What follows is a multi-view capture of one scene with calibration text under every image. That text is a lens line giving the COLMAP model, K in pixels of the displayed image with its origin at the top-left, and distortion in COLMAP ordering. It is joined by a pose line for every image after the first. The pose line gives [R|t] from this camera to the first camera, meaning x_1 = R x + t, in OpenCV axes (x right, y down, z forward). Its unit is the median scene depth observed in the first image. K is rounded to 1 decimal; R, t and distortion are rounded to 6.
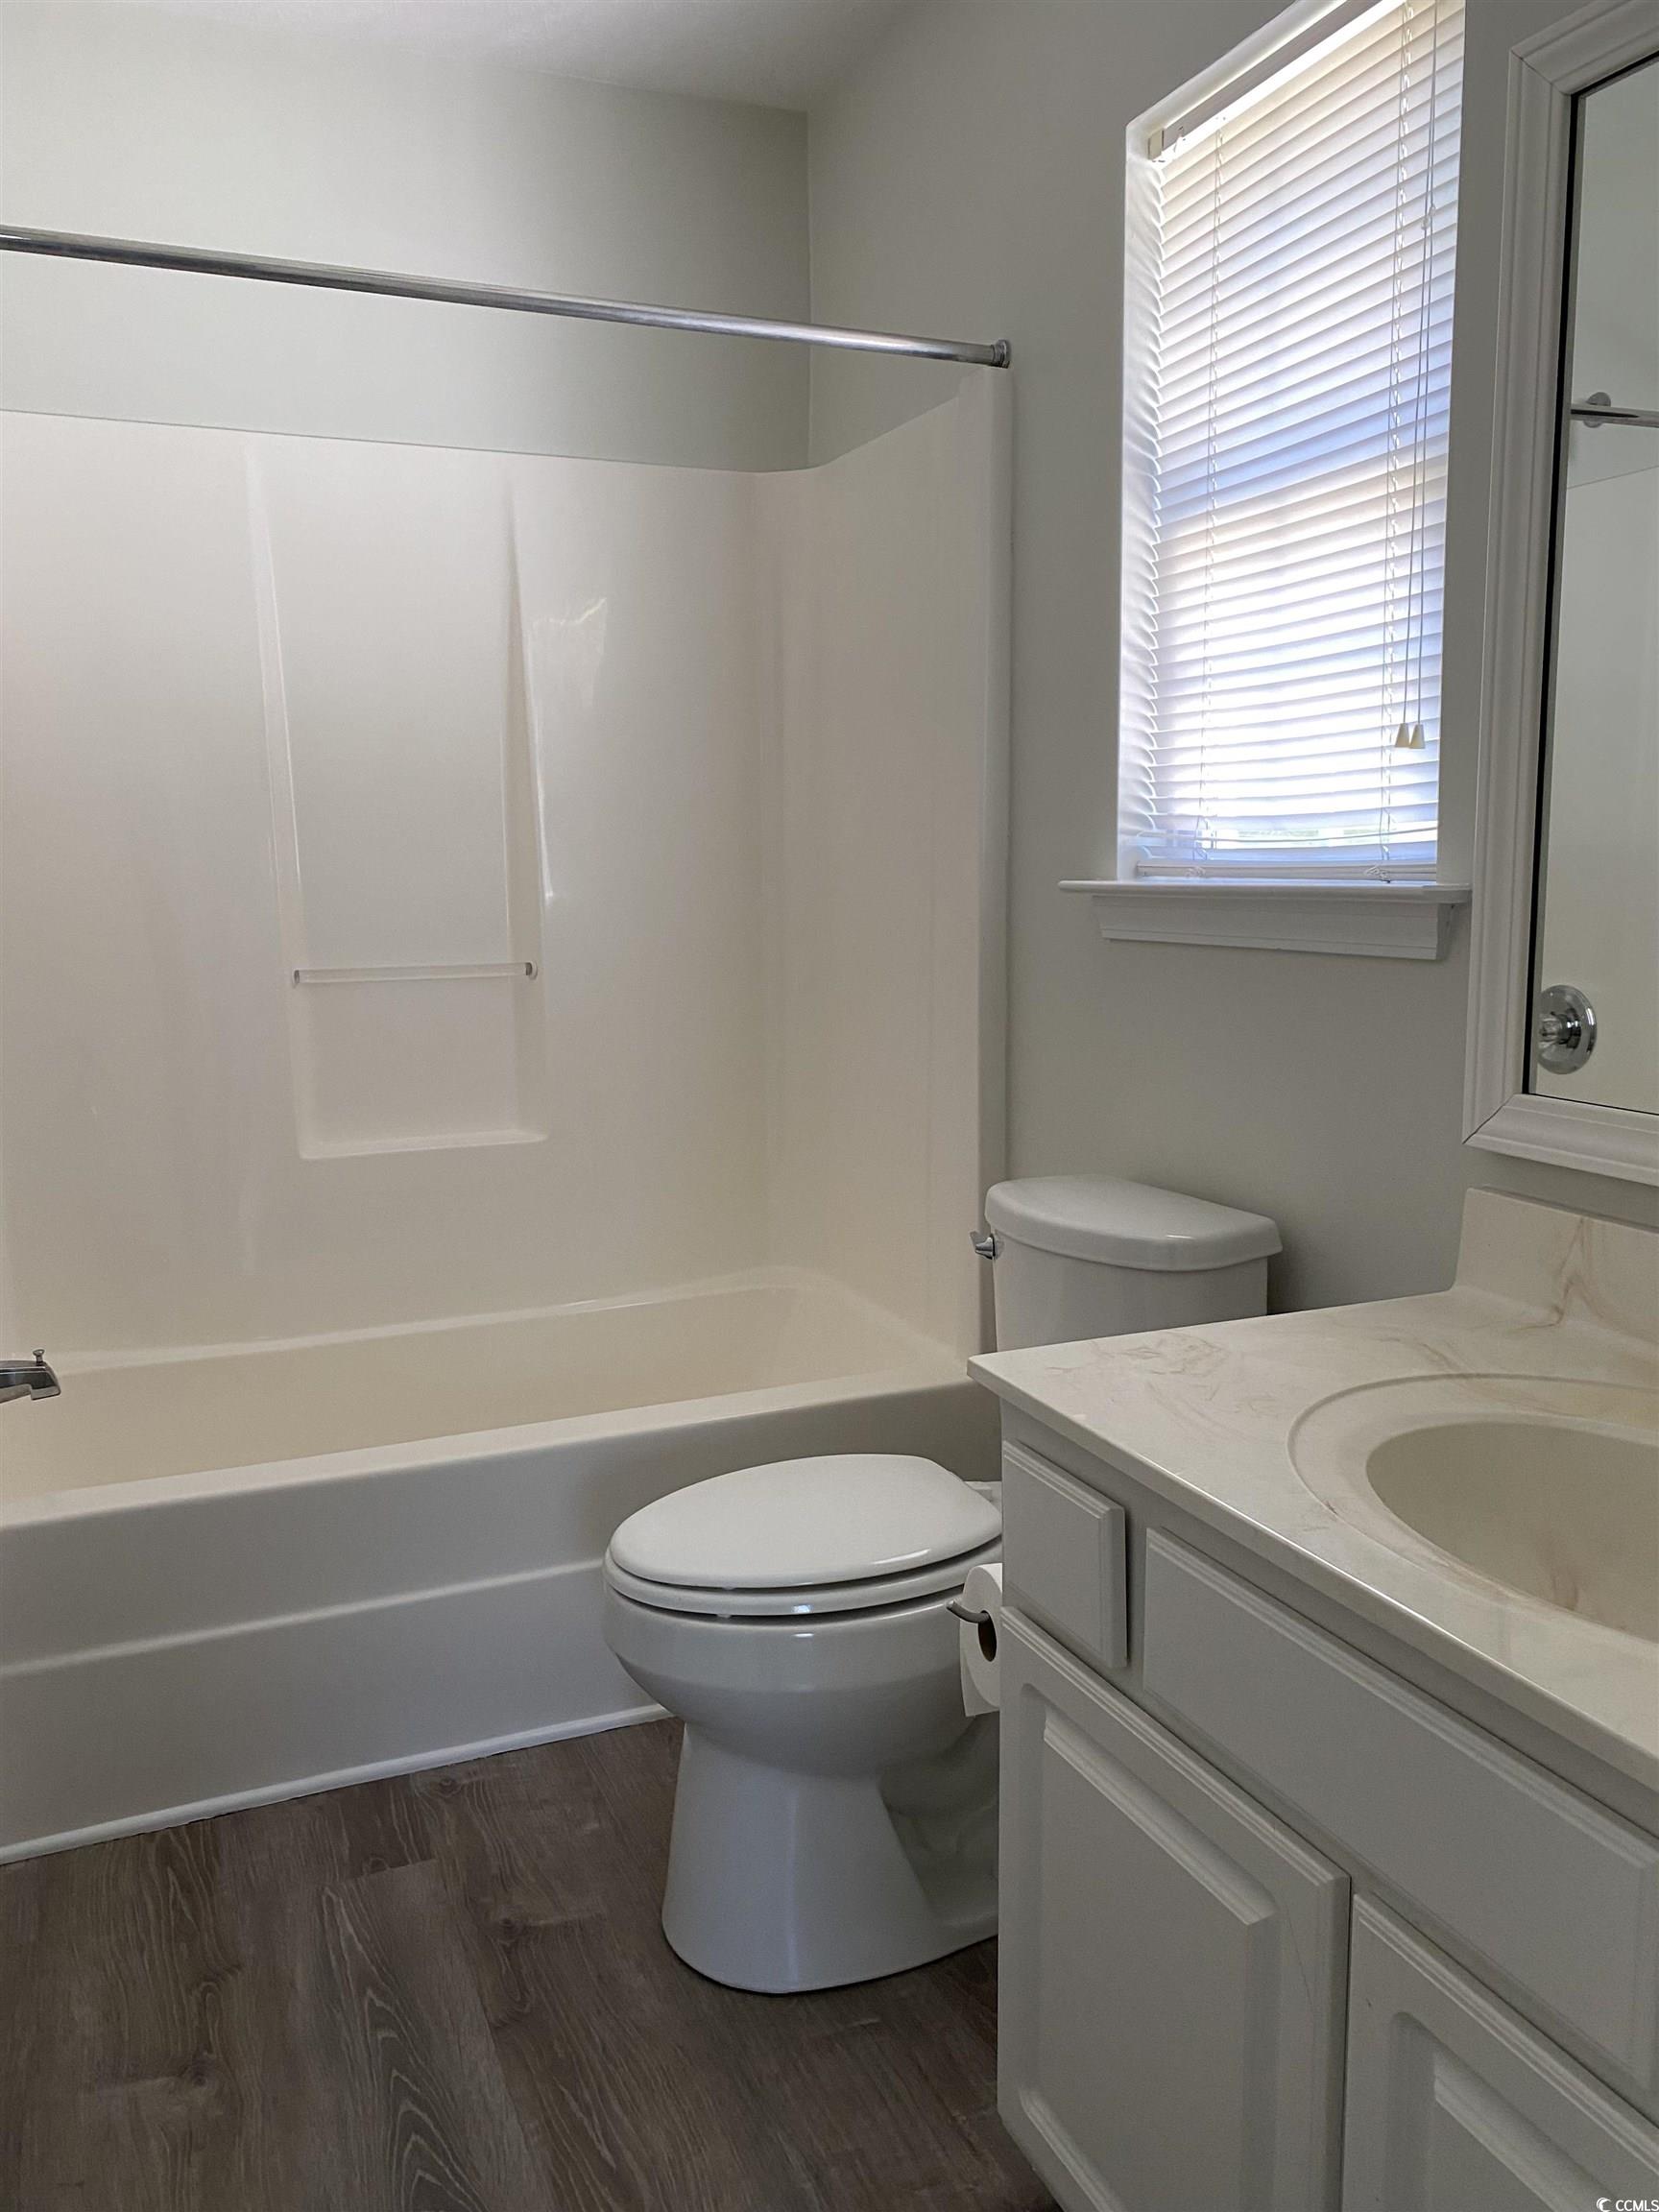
lens RADIAL K [[1702.1, 0, 864.0], [0, 1702.1, 1109.8], [0, 0, 1]] dist [0.049886, -0.064024]
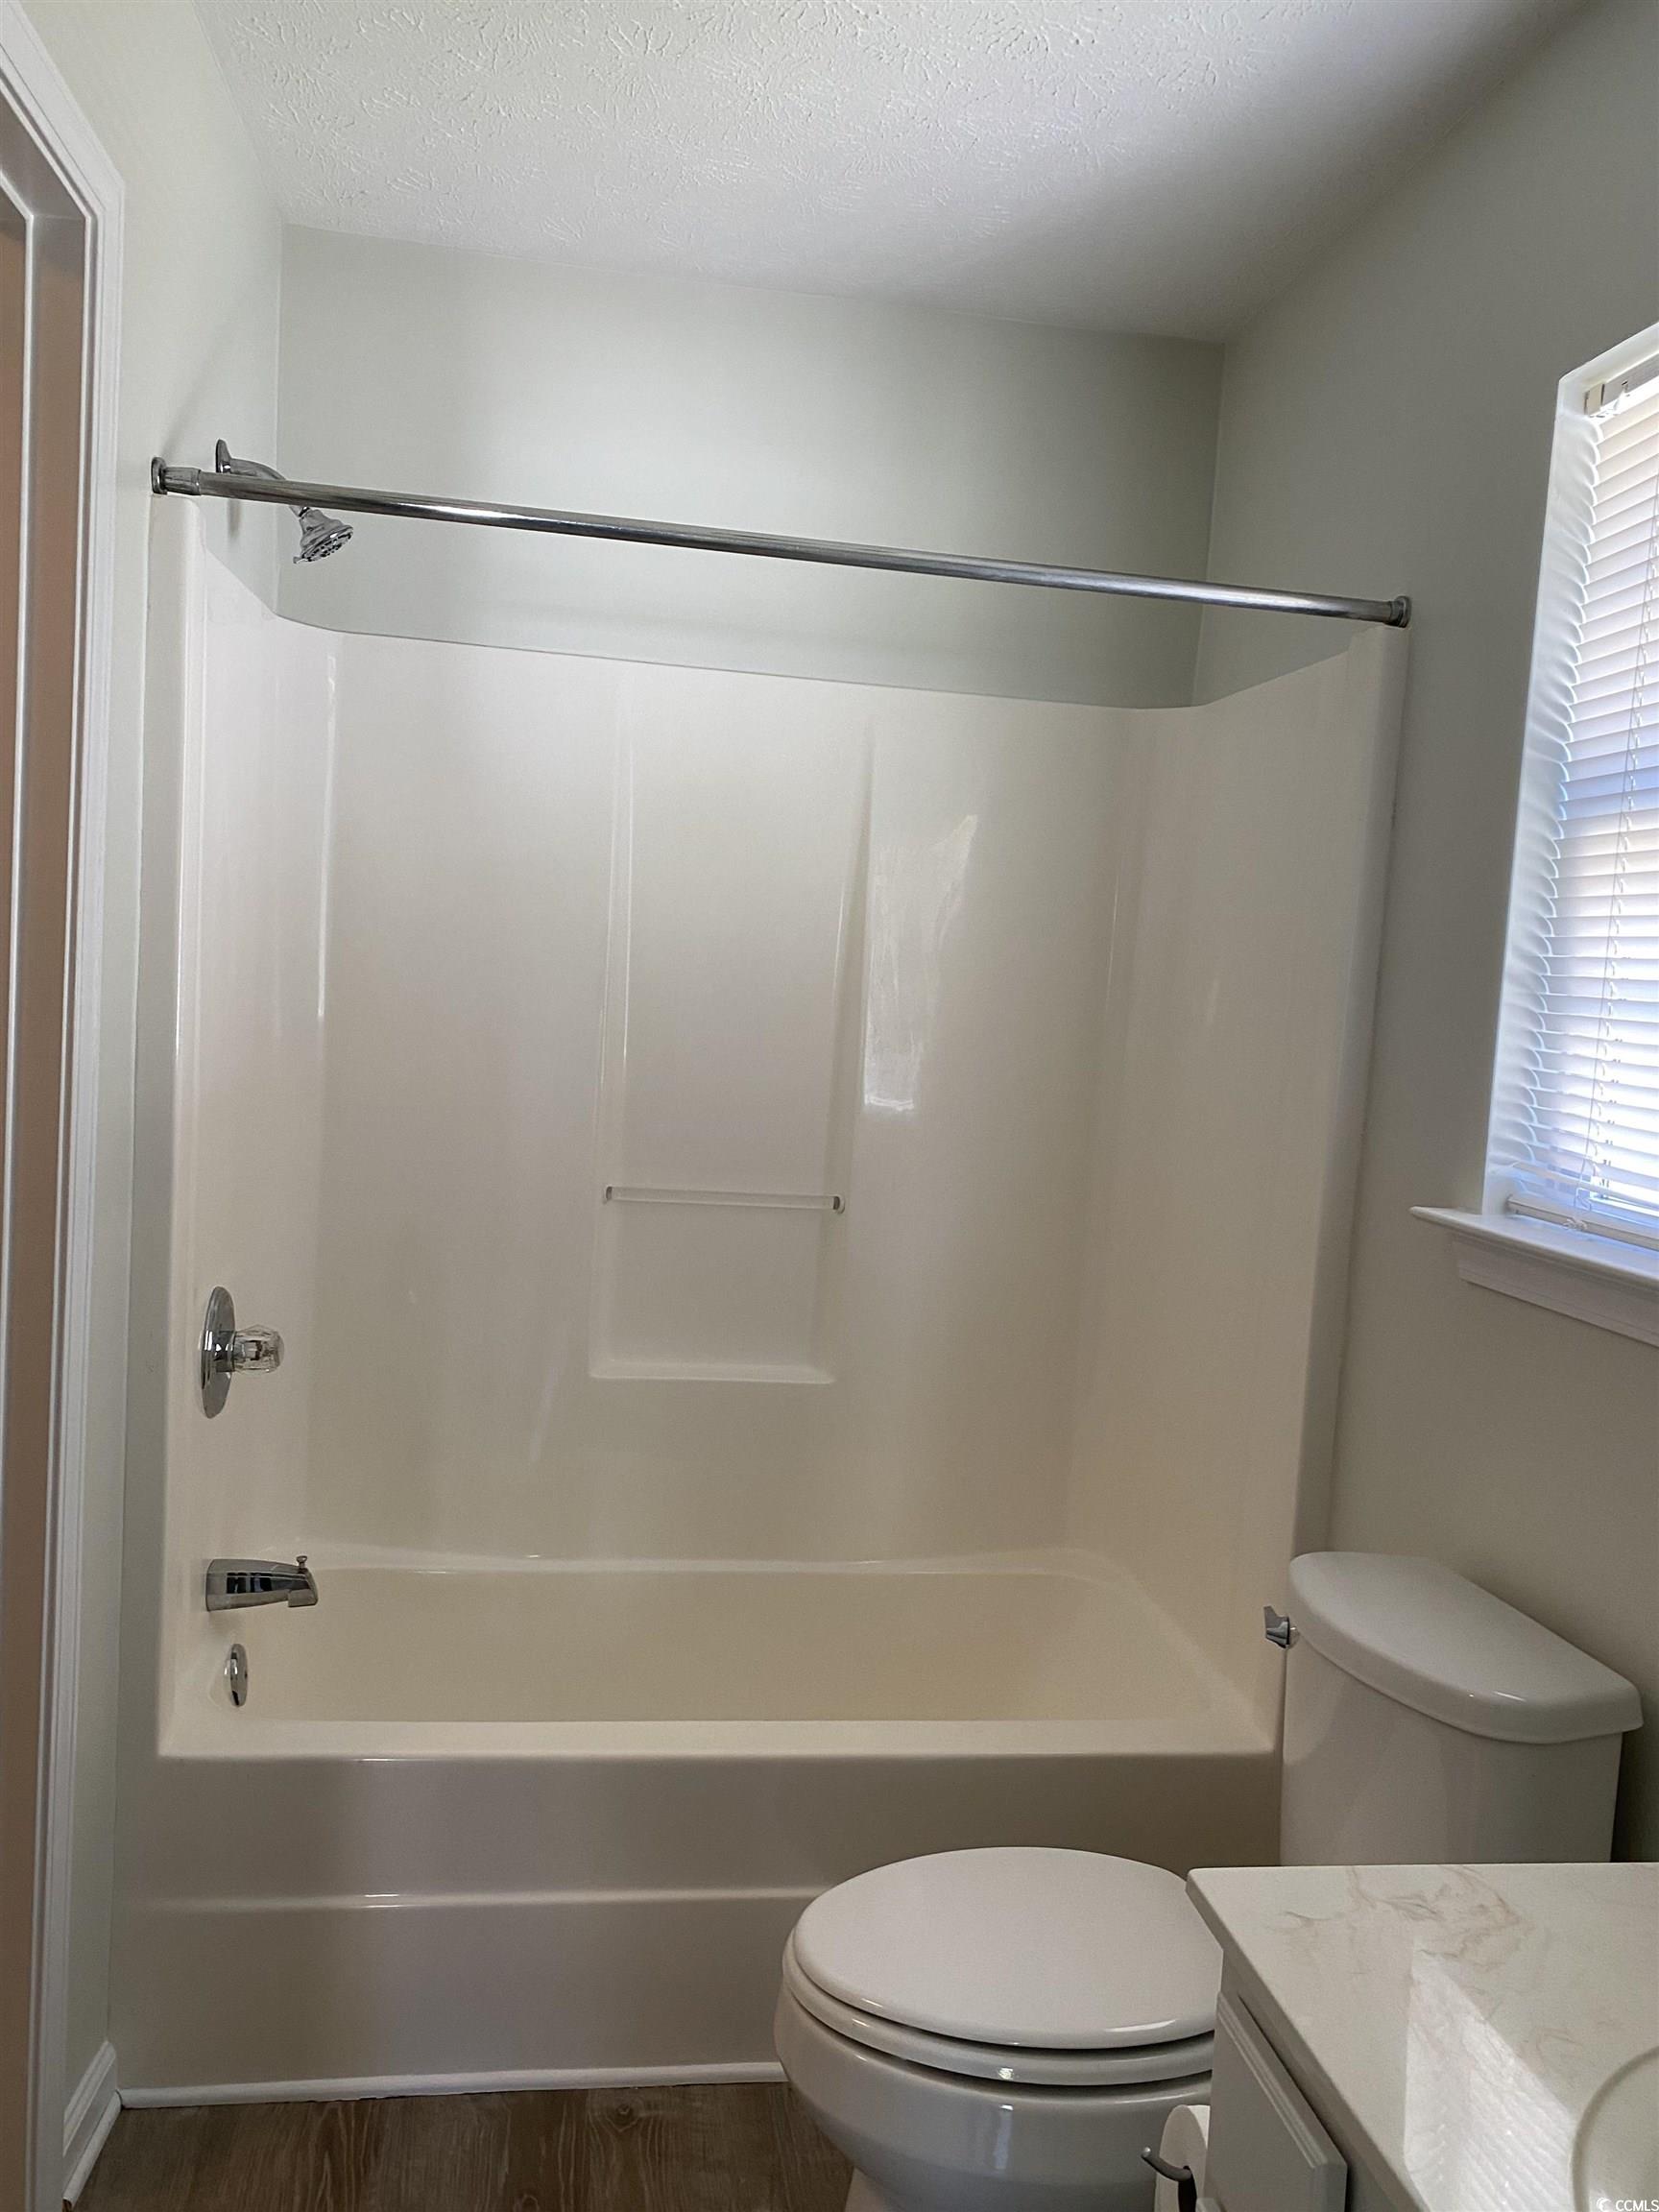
lens RADIAL K [[1702.1, 0, 834.8], [0, 1702.1, 1093.0], [0, 0, 1]] dist [0.049886, -0.064024]
pose [[0.962674, 0.093371, -0.254048, 0.053747], [-0.115100, 0.990739, -0.072024, -0.105671], [0.244970, 0.098577, 0.964506, 0.097449]]
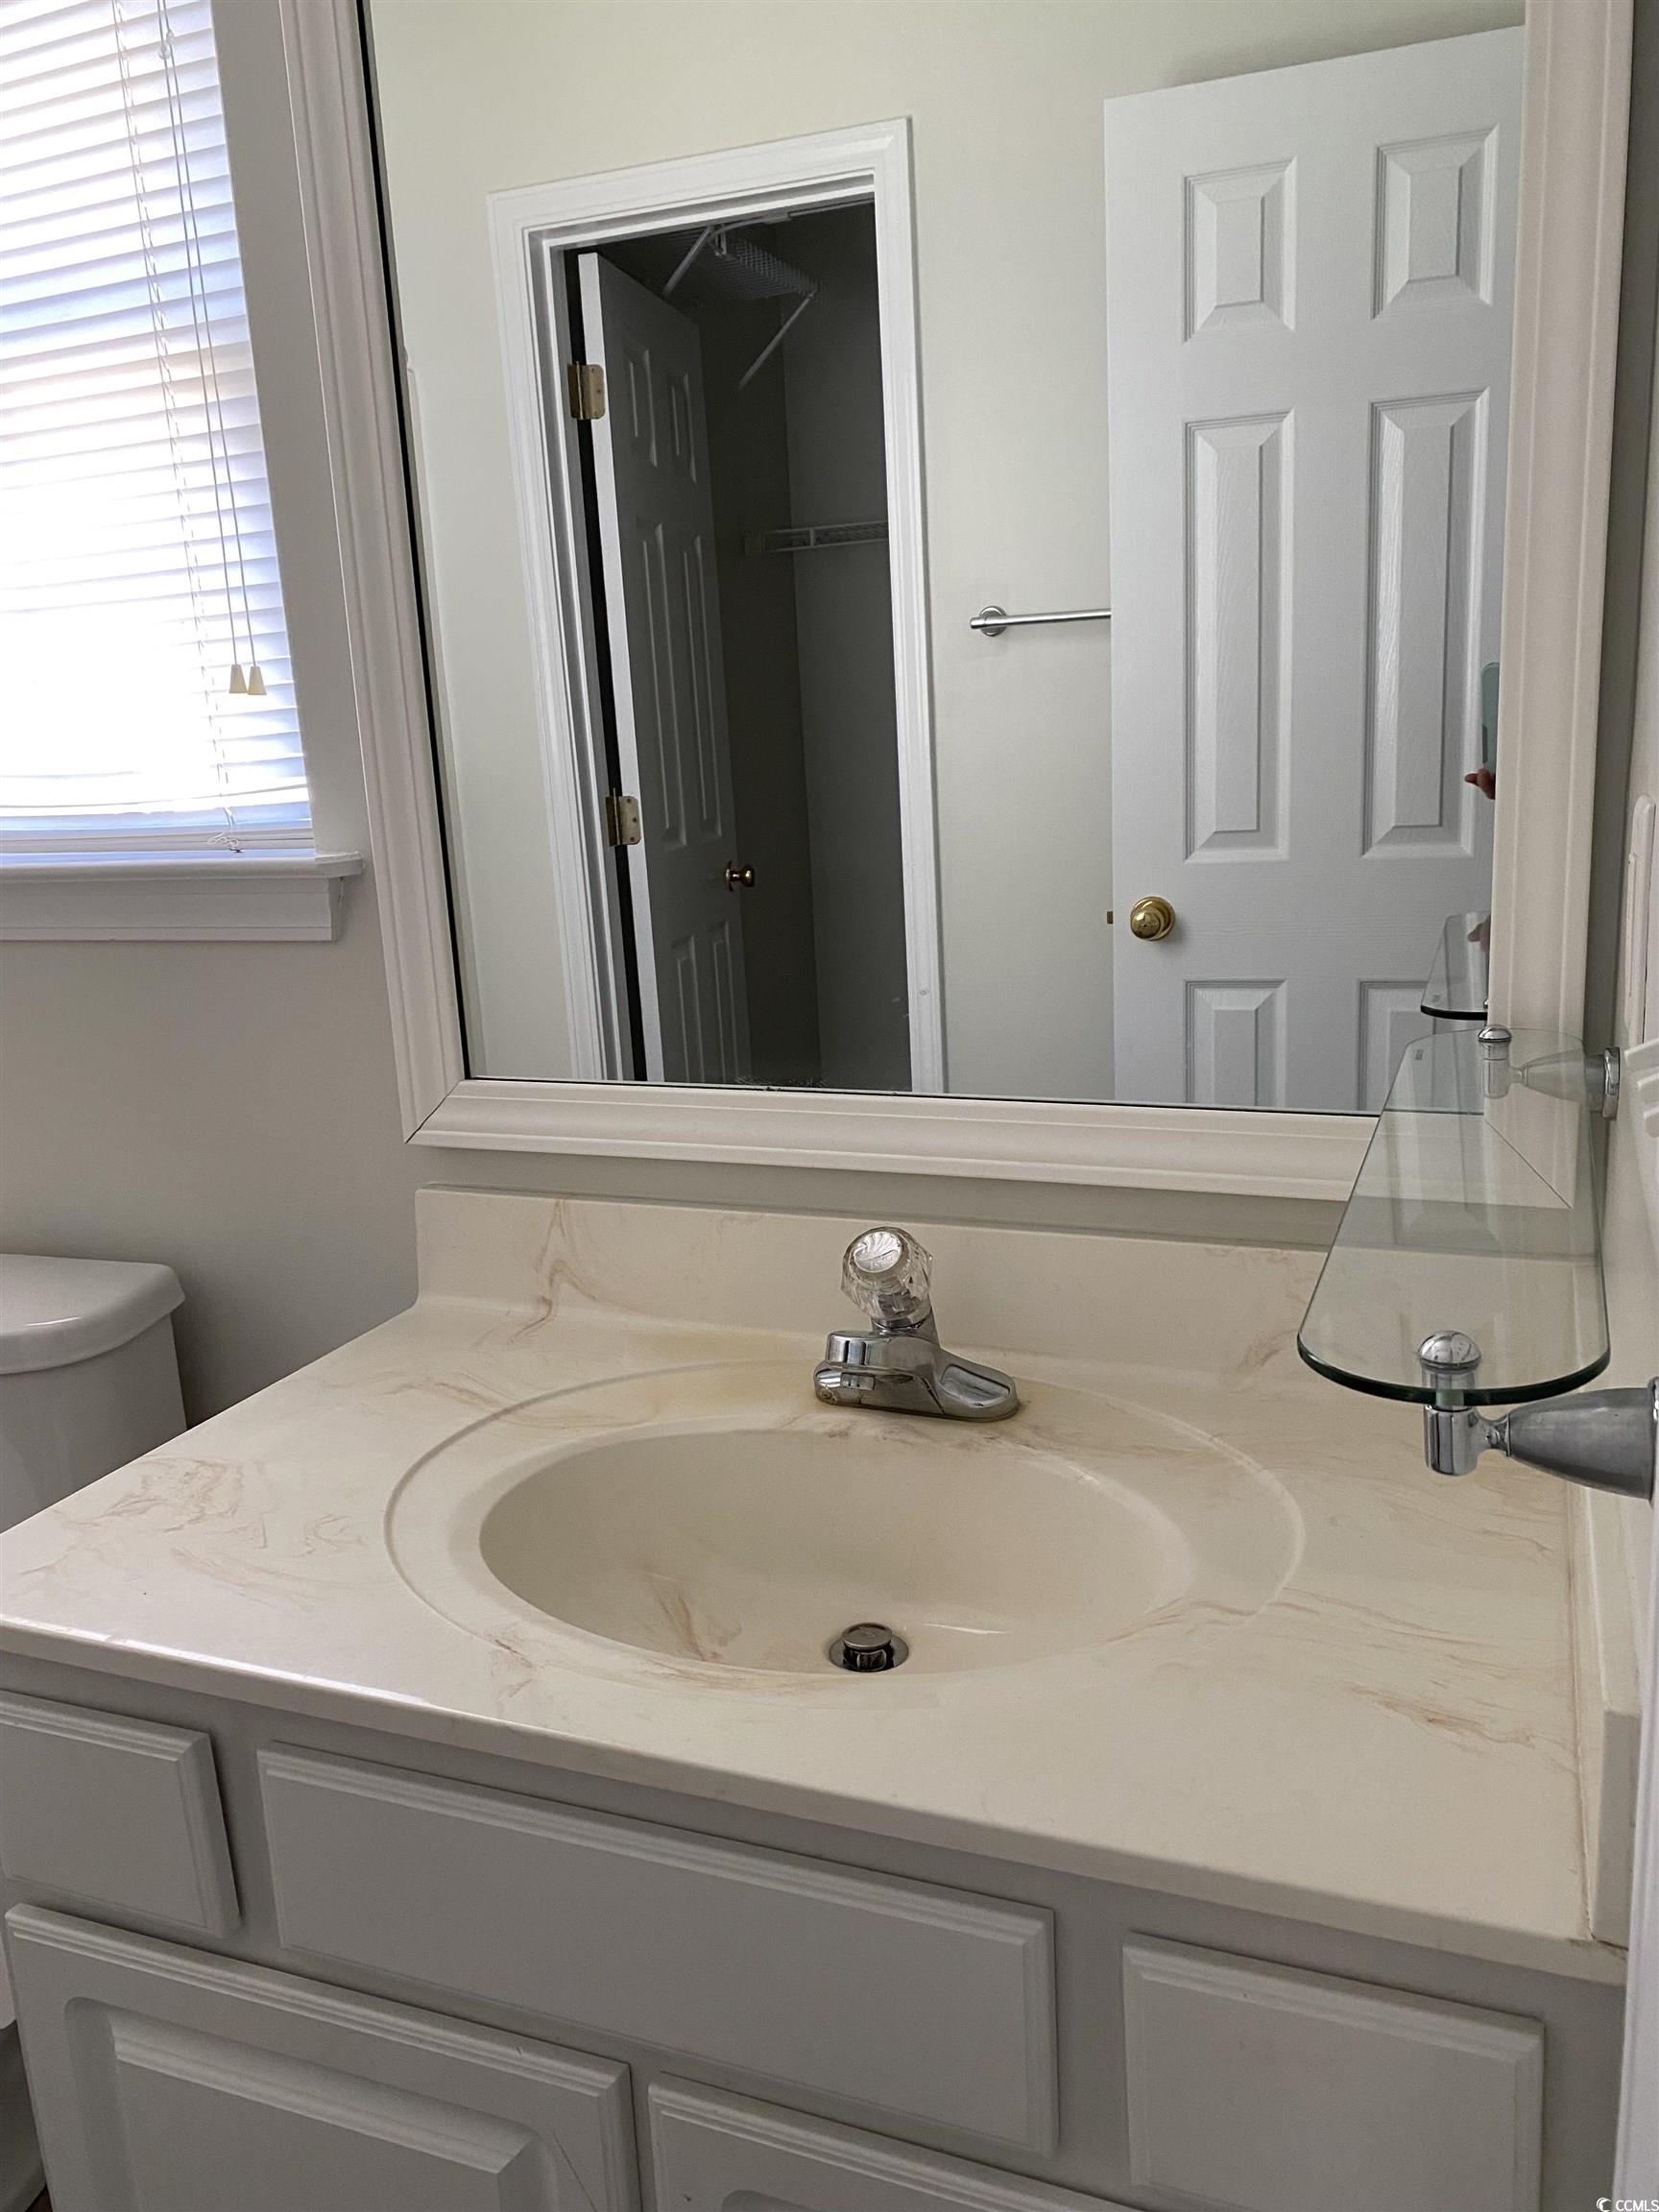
lens RADIAL K [[1702.1, 0, 825.3], [0, 1702.1, 1098.8], [0, 0, 1]] dist [0.049886, -0.064024]
pose [[0.720320, -0.177131, 0.670644, -0.070506], [0.149461, 0.983769, 0.099302, -0.048746], [-0.677348, 0.028706, 0.735103, 0.166221]]
